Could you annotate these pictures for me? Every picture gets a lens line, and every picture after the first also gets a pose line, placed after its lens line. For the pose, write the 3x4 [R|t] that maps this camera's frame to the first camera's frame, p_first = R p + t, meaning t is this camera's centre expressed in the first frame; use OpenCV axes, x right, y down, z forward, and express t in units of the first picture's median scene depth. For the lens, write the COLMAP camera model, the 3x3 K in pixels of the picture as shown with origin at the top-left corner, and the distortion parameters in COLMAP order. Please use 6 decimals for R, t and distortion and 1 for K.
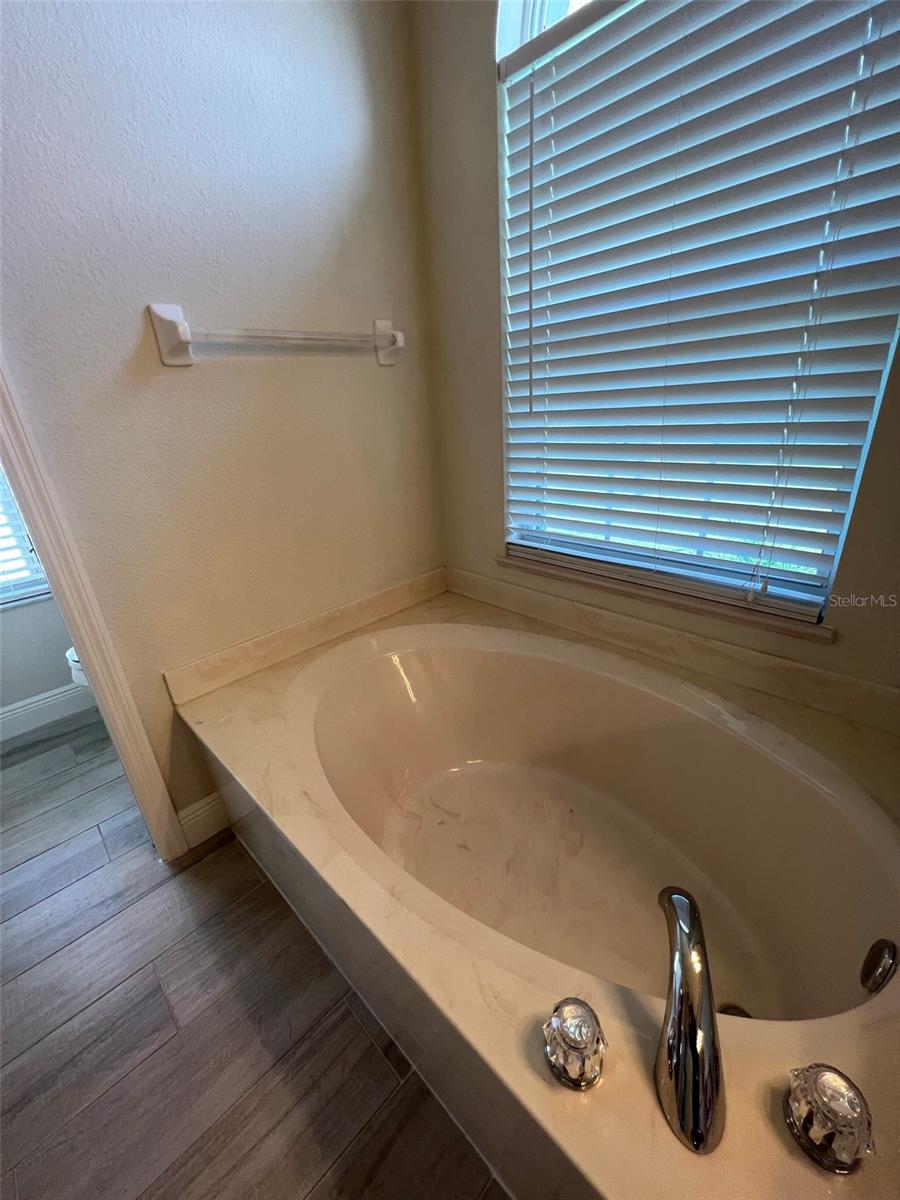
lens RADIAL K [[482.5, 0, 451.4], [0, 482.5, 599.5], [0, 0, 1]] dist [-0.004056, 0.001565]
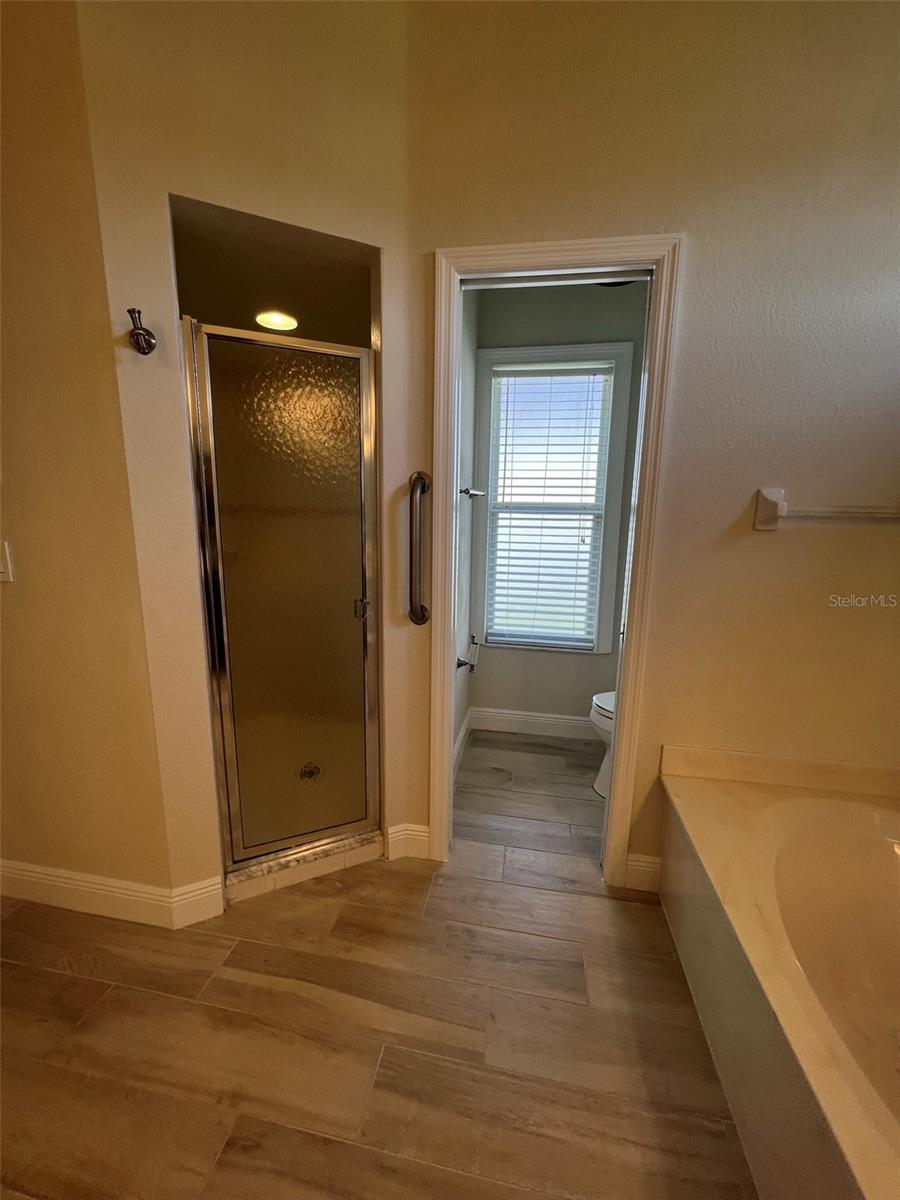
lens RADIAL K [[482.5, 0, 455.0], [0, 482.5, 595.3], [0, 0, 1]] dist [-0.004056, 0.001565]
pose [[0.576392, 0.218755, -0.787349, 0.011398], [-0.369501, 0.929148, -0.012347, 0.003097], [0.728863, 0.298044, 0.616384, -0.315755]]
